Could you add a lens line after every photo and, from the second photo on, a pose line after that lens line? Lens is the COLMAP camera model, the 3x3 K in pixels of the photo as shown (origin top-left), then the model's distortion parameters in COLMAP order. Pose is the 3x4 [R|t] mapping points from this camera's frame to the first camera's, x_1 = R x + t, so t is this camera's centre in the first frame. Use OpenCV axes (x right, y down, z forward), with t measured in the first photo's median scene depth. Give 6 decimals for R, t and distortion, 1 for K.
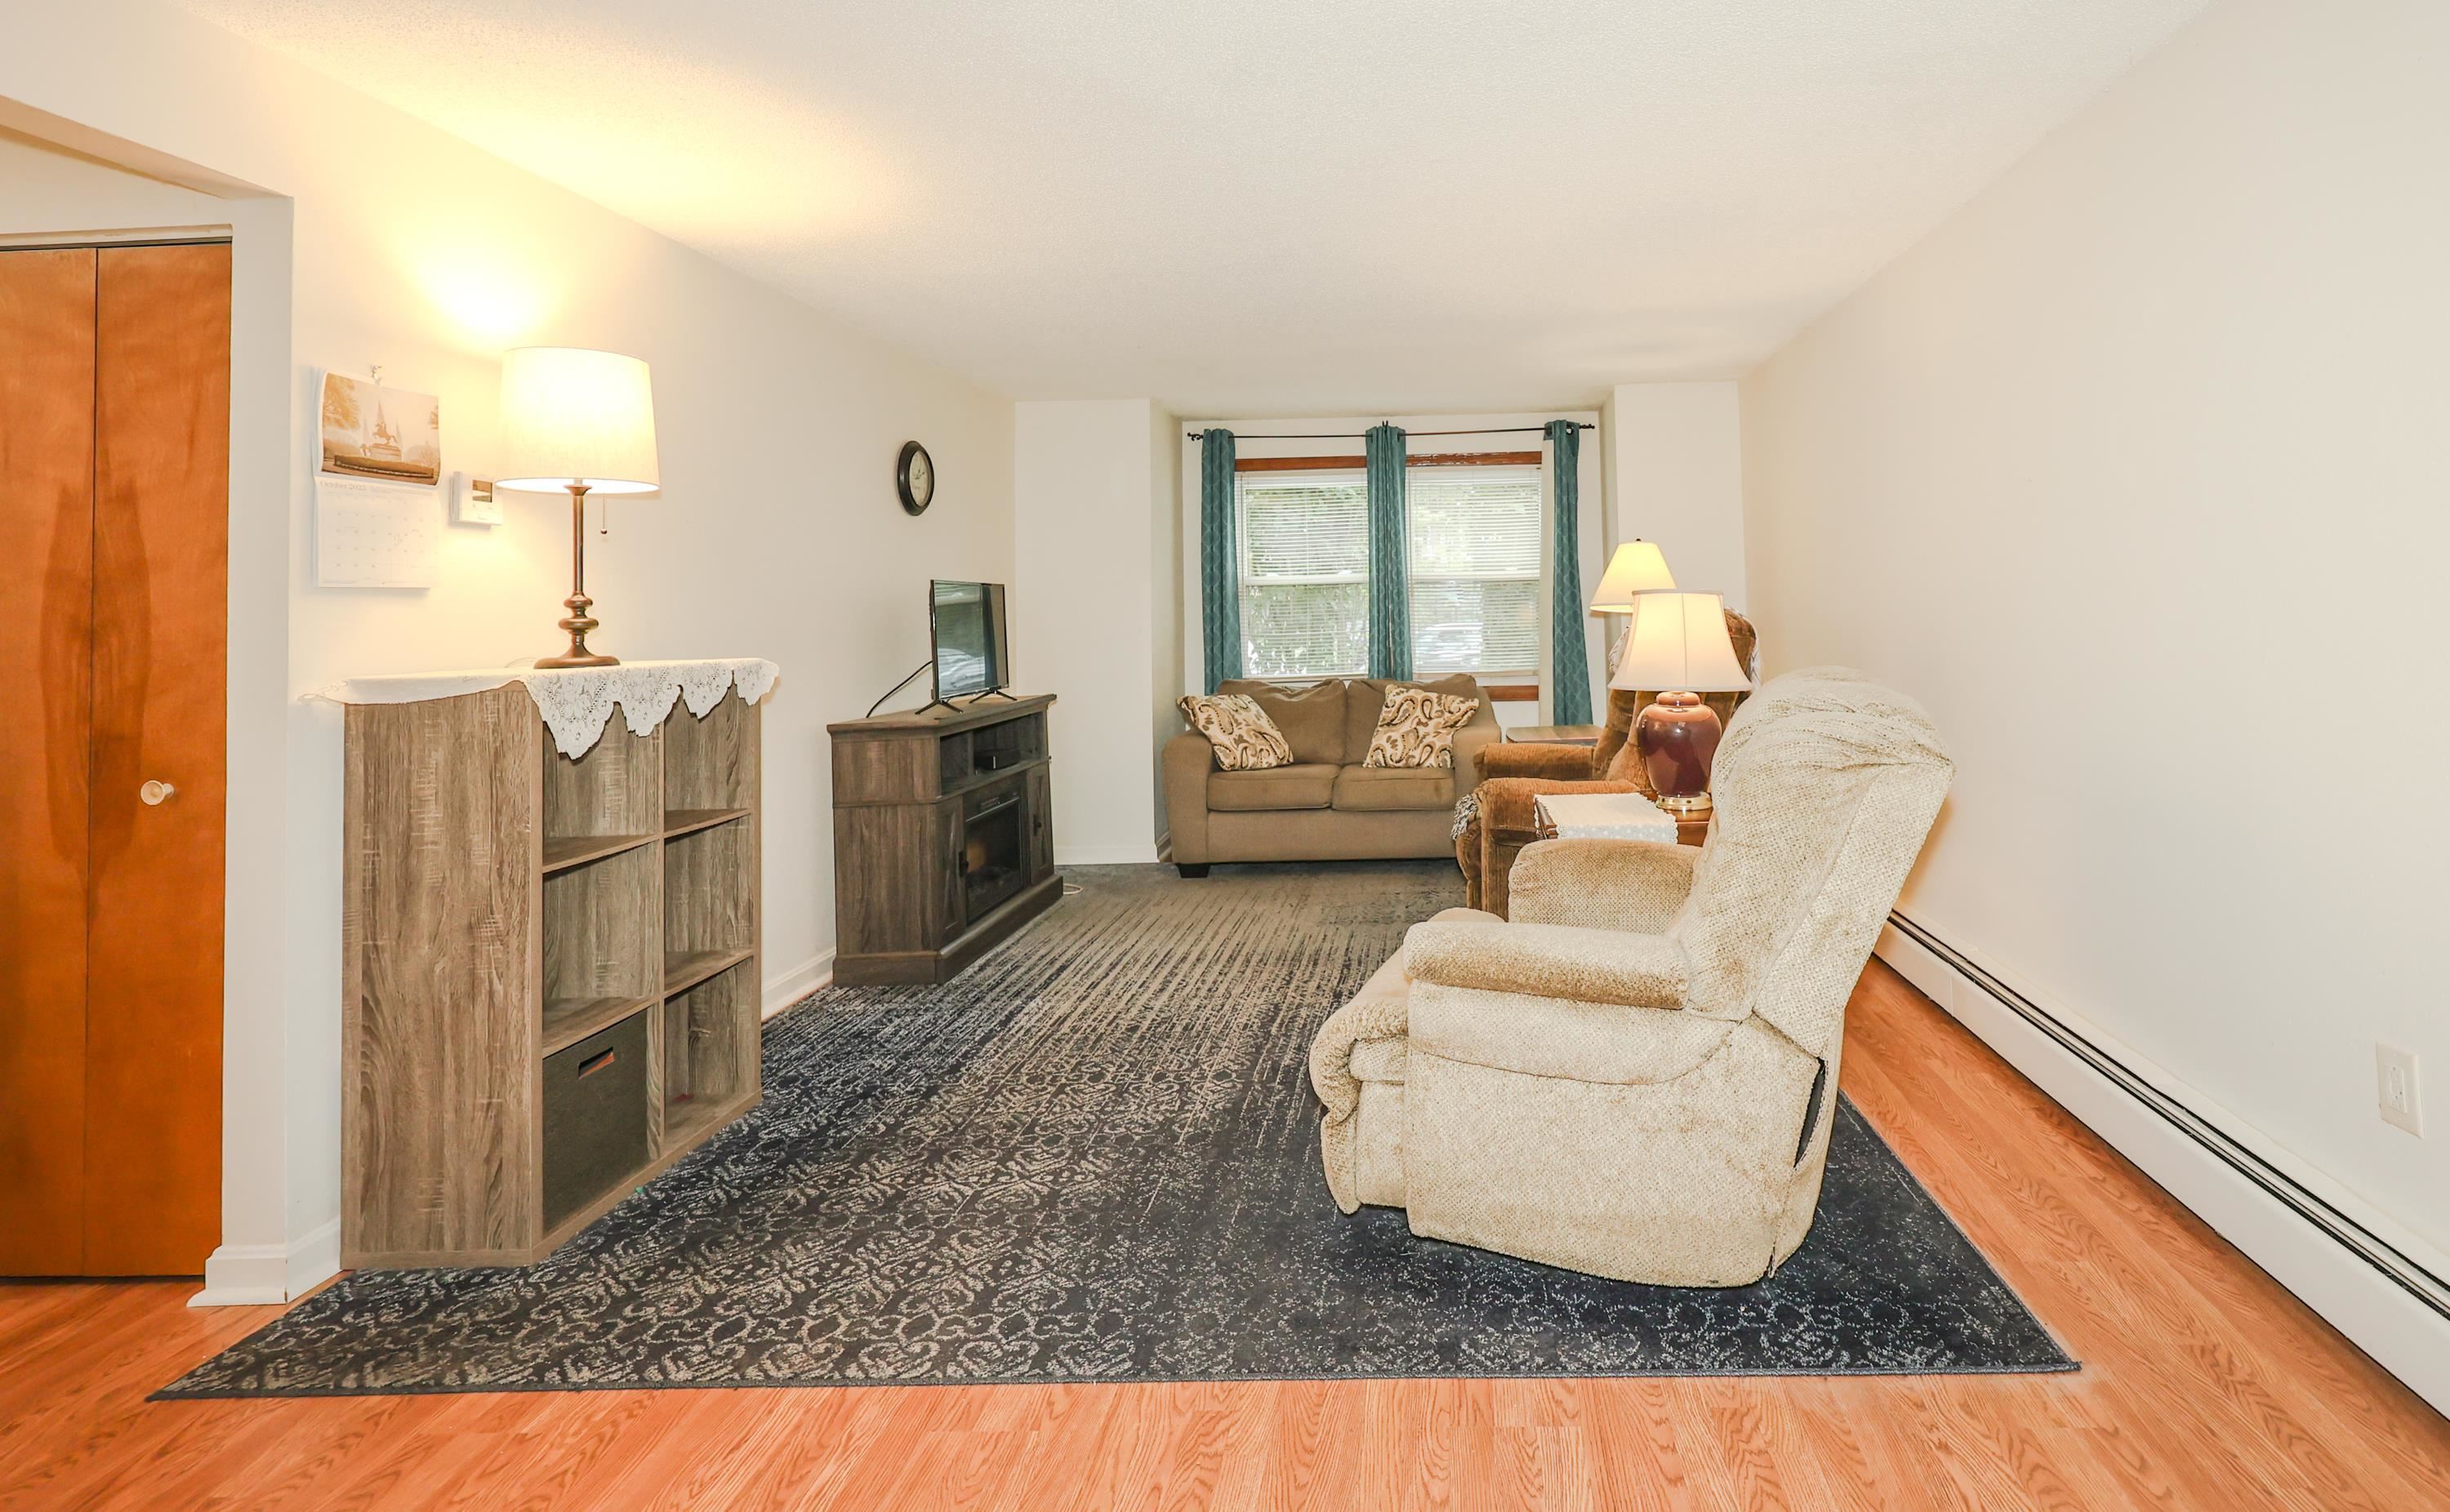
lens RADIAL K [[1195.2, 0, 1428.5], [0, 1195.2, 562.8], [0, 0, 1]] dist [-0.000532, -0.000147]
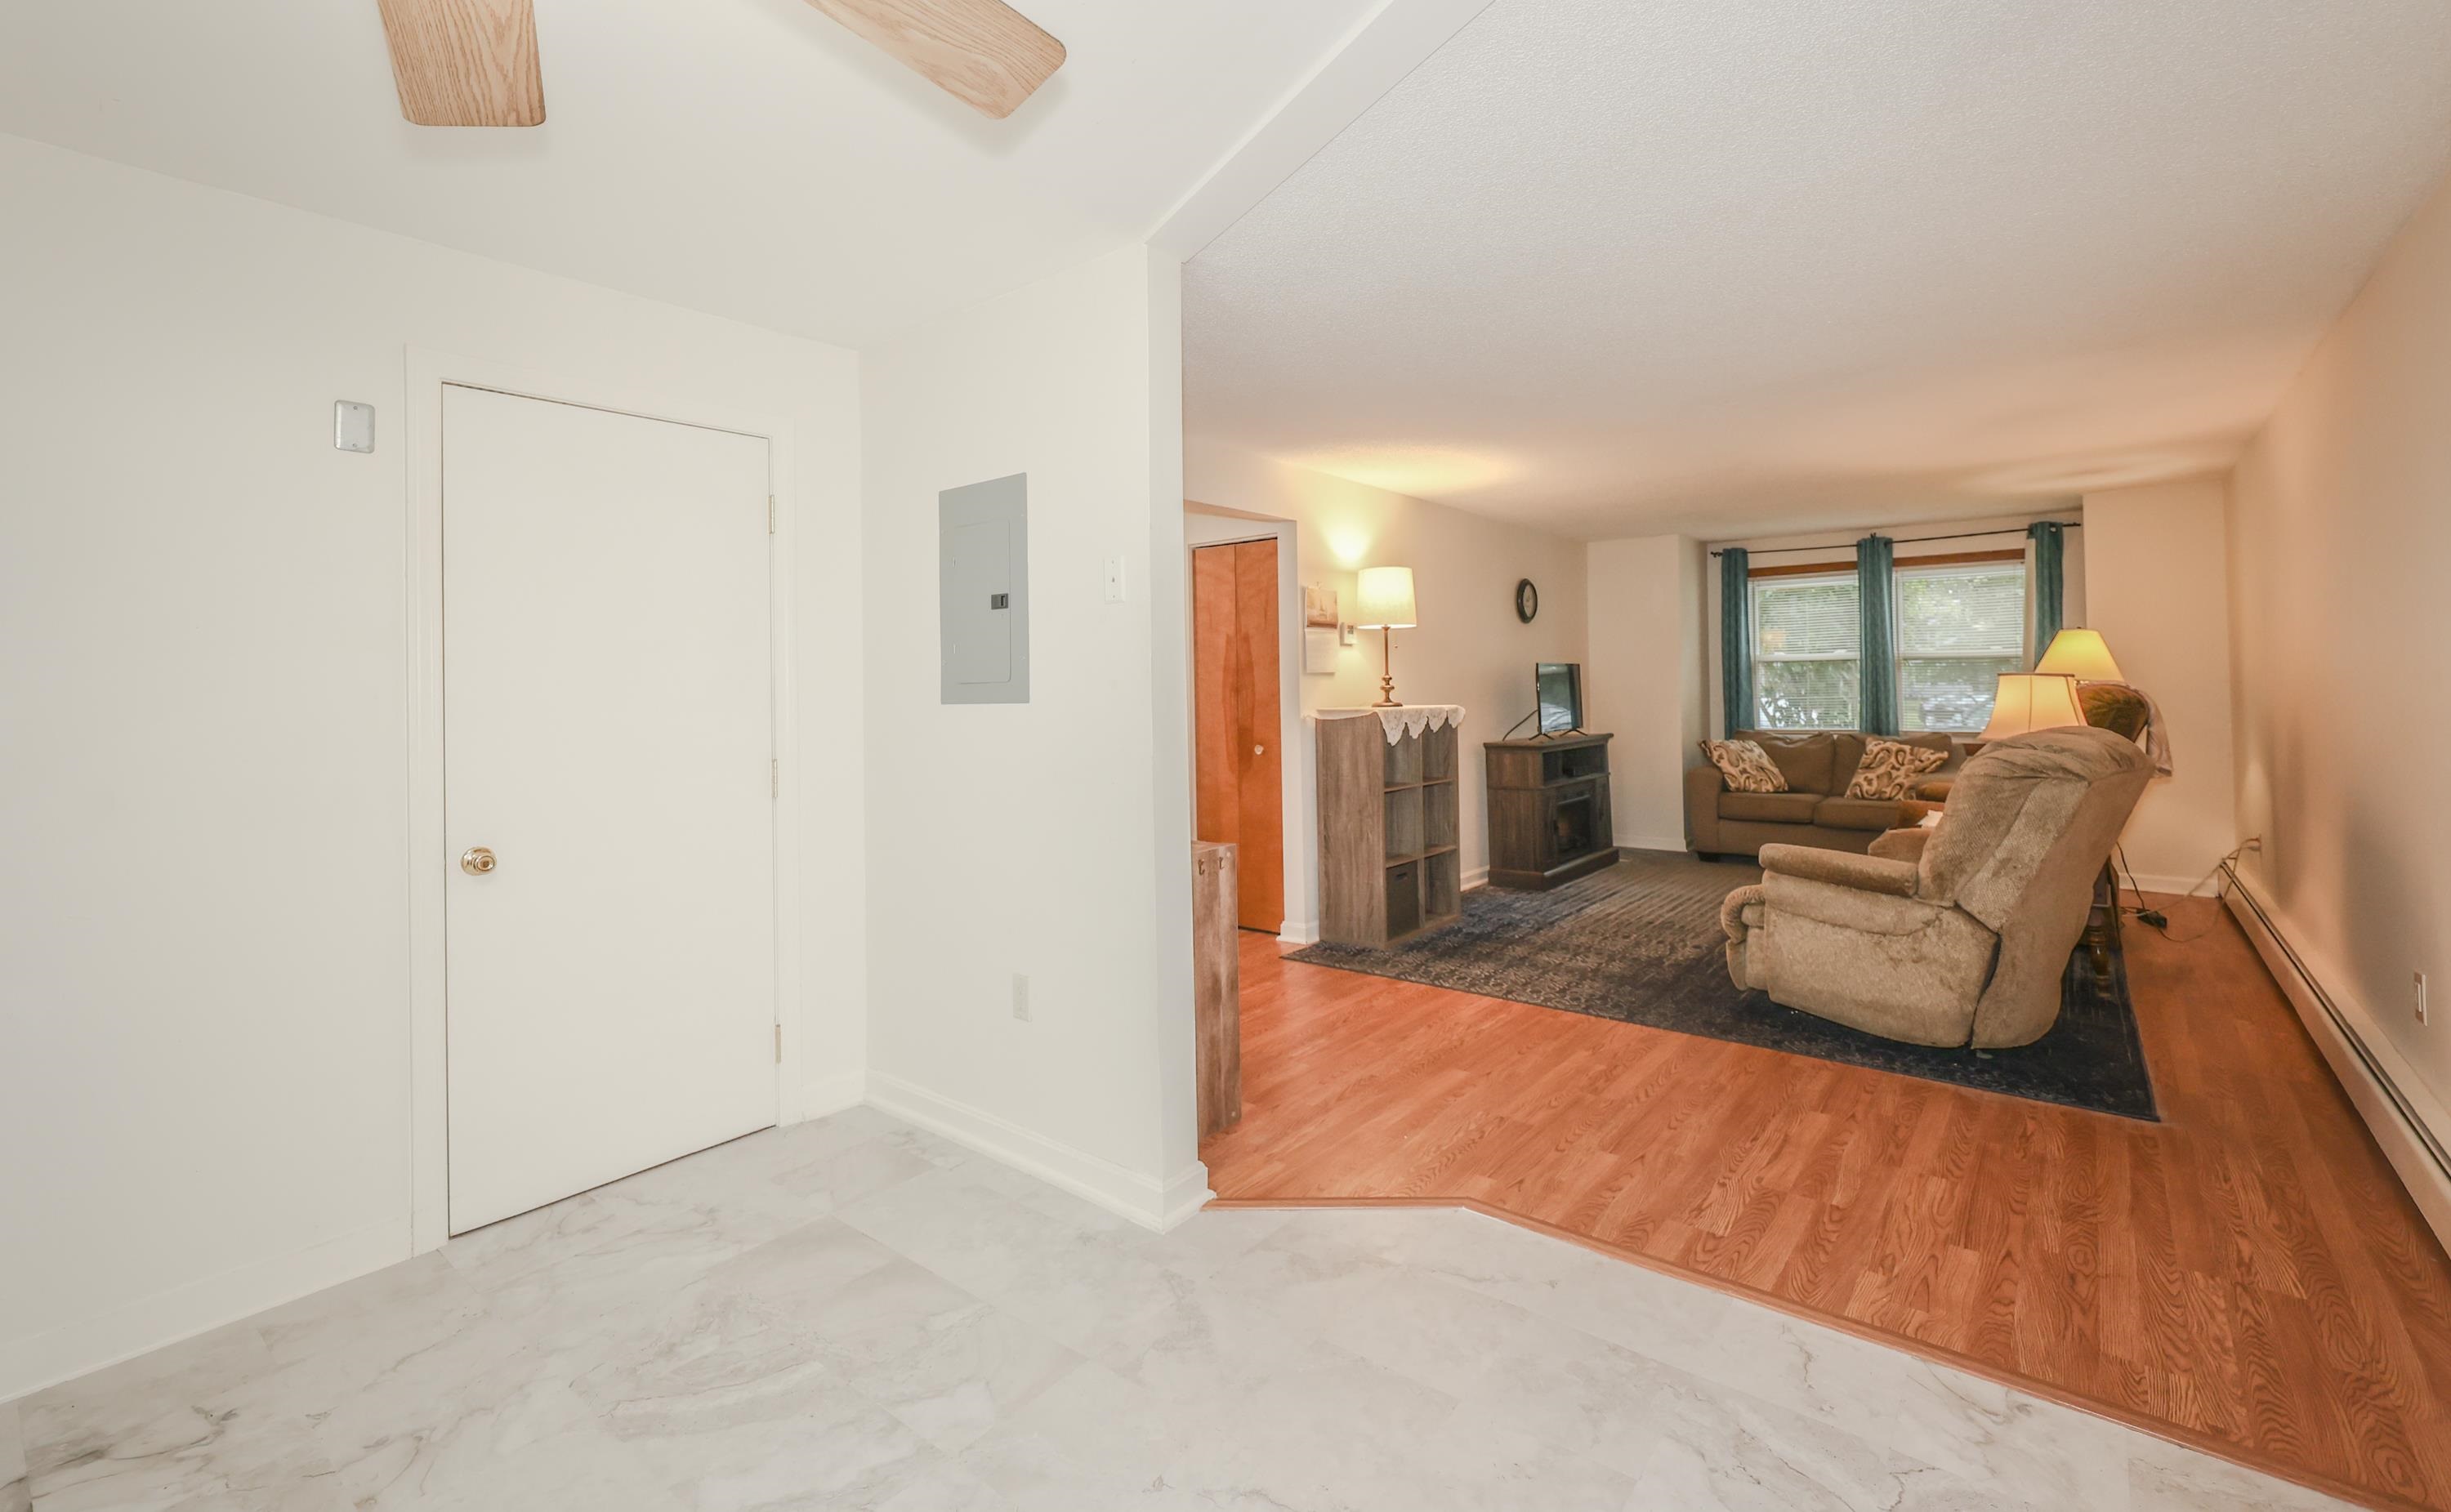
lens RADIAL K [[1043.6, 0, 1266.1], [0, 1043.6, 664.8], [0, 0, 1]] dist [-0.000741, -0.000046]
pose [[0.797678, 0.000367, -0.603084, 0.268857], [0.019602, 0.999456, 0.026536, -0.045113], [0.602765, -0.032989, 0.797236, -0.648260]]
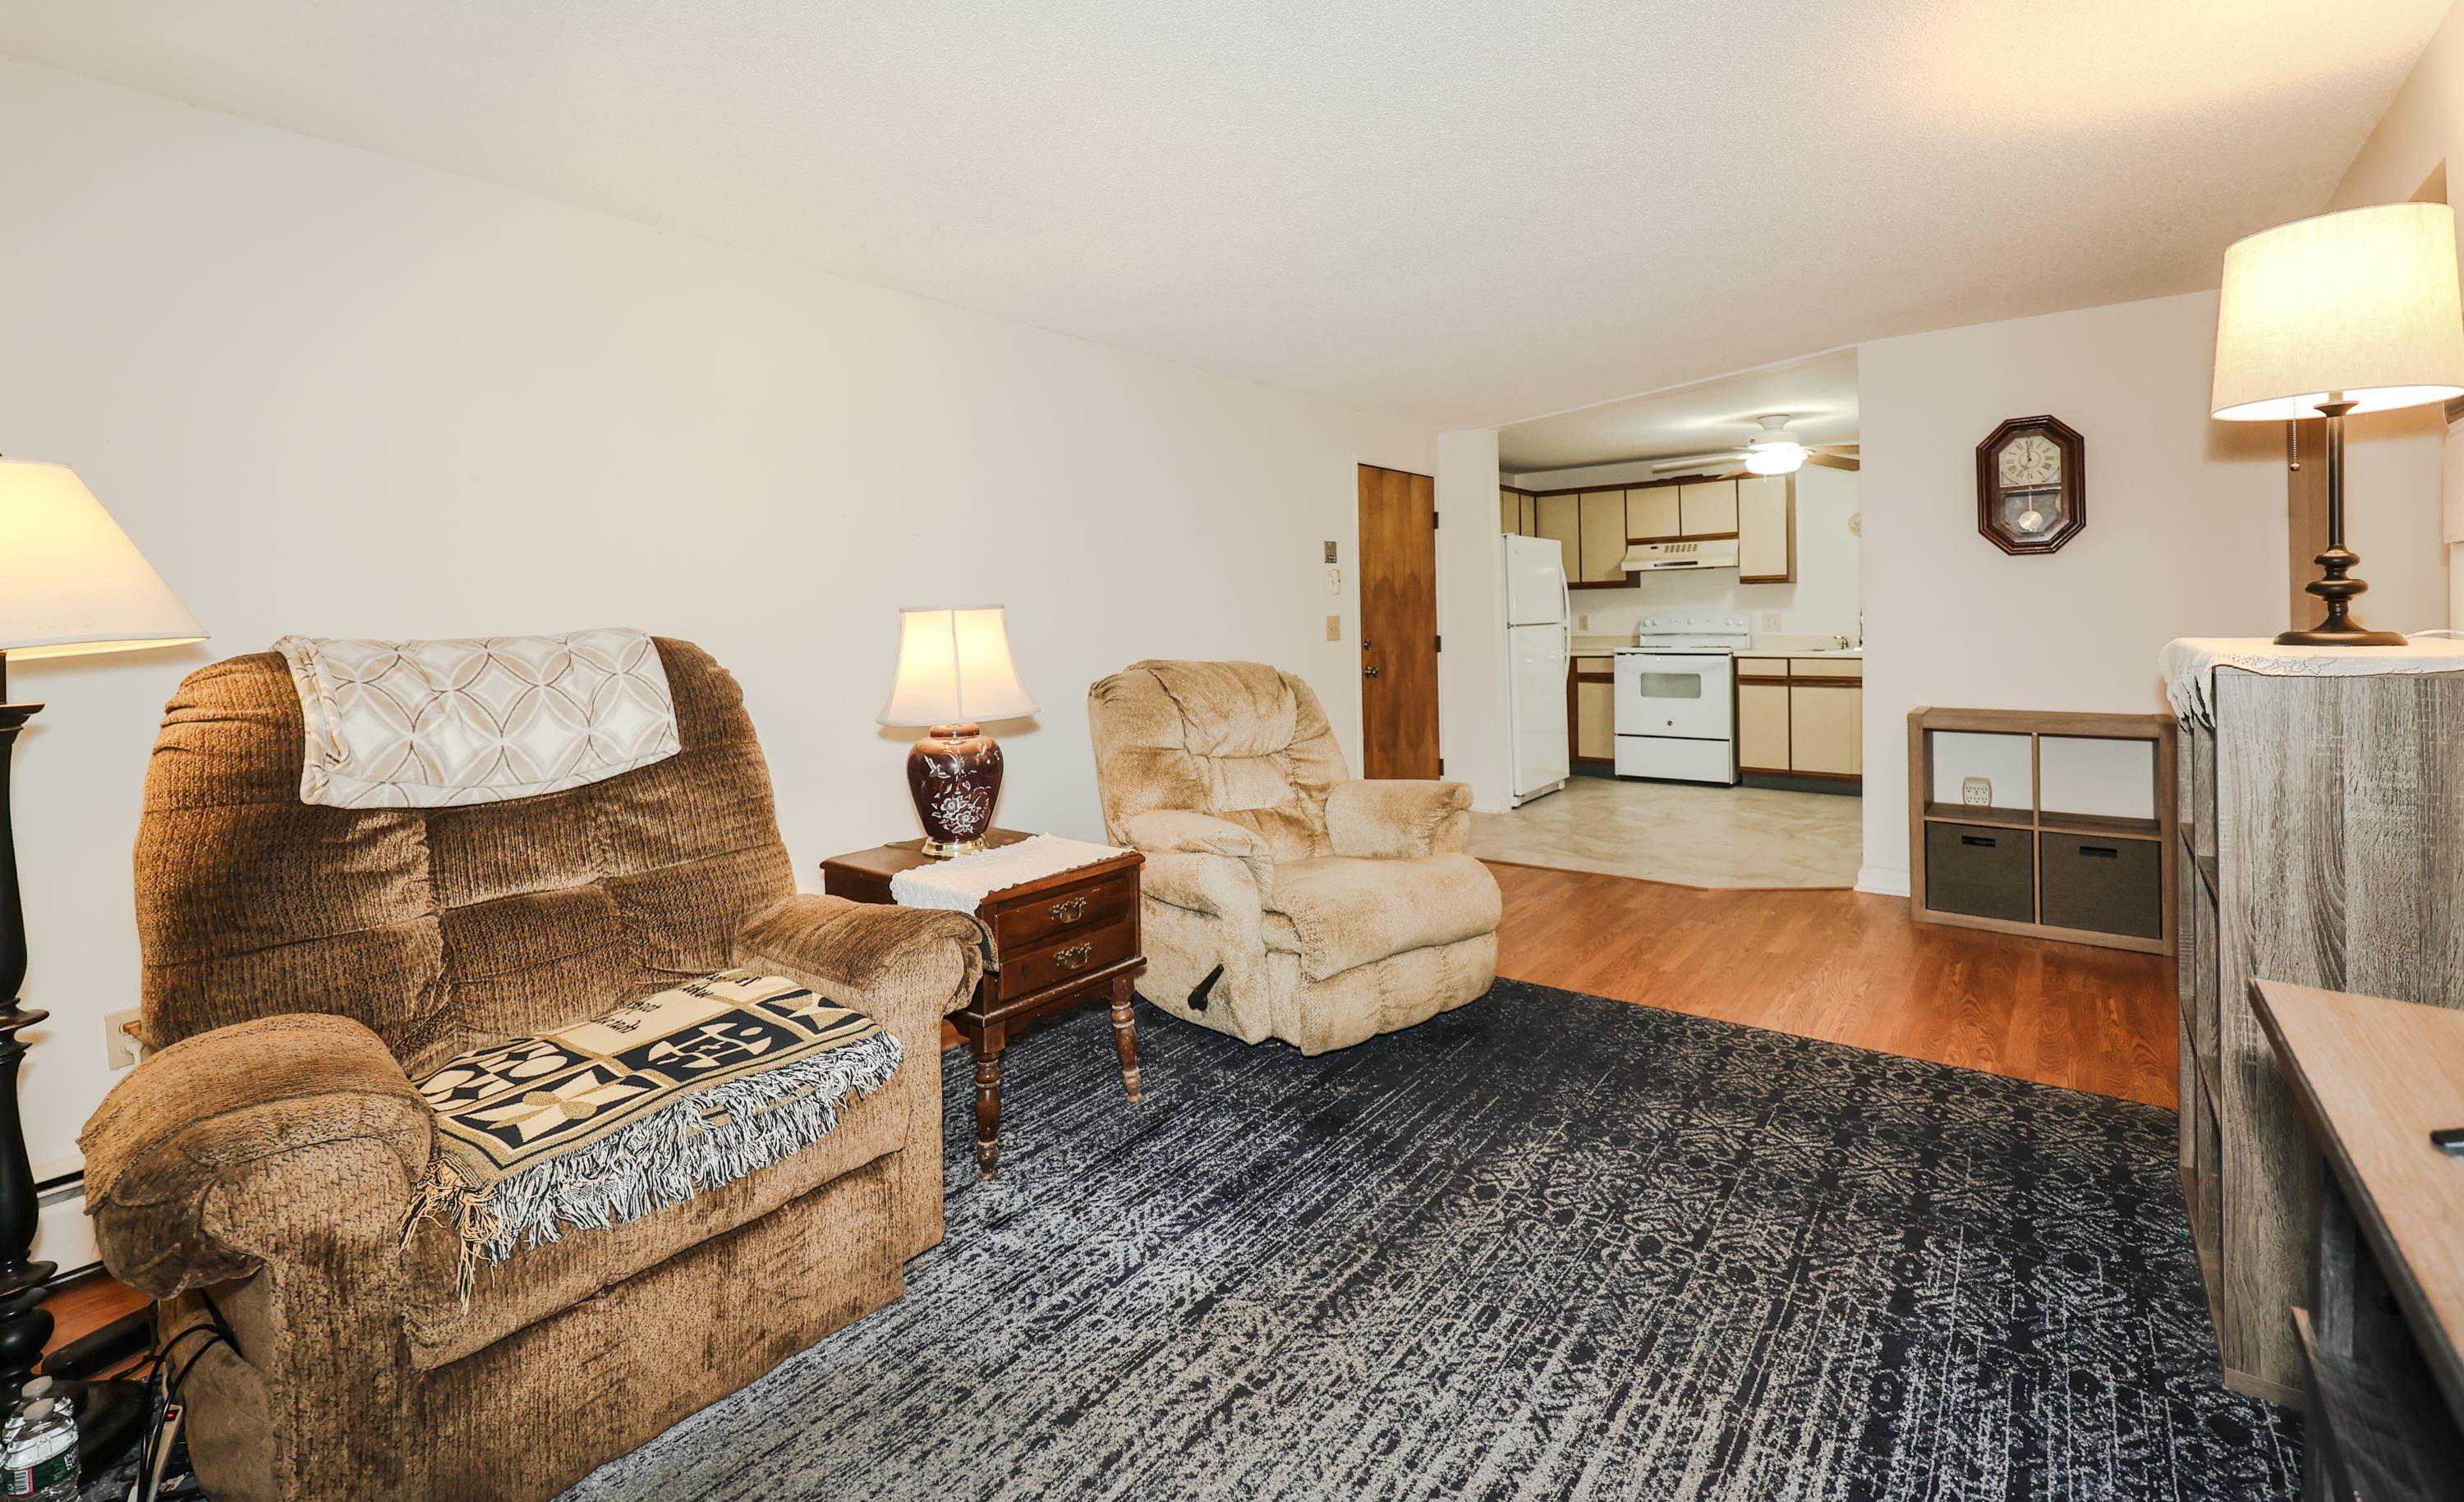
lens RADIAL K [[1077.5, 0, 1240.7], [0, 1077.5, 613.6], [0, 0, 1]] dist [-0.000230, 0.000076]
pose [[-0.806806, 0.038785, 0.589542, -0.512502], [0.016210, 0.998920, -0.043533, 0.079810], [-0.590594, -0.025566, -0.806564, 1.806097]]
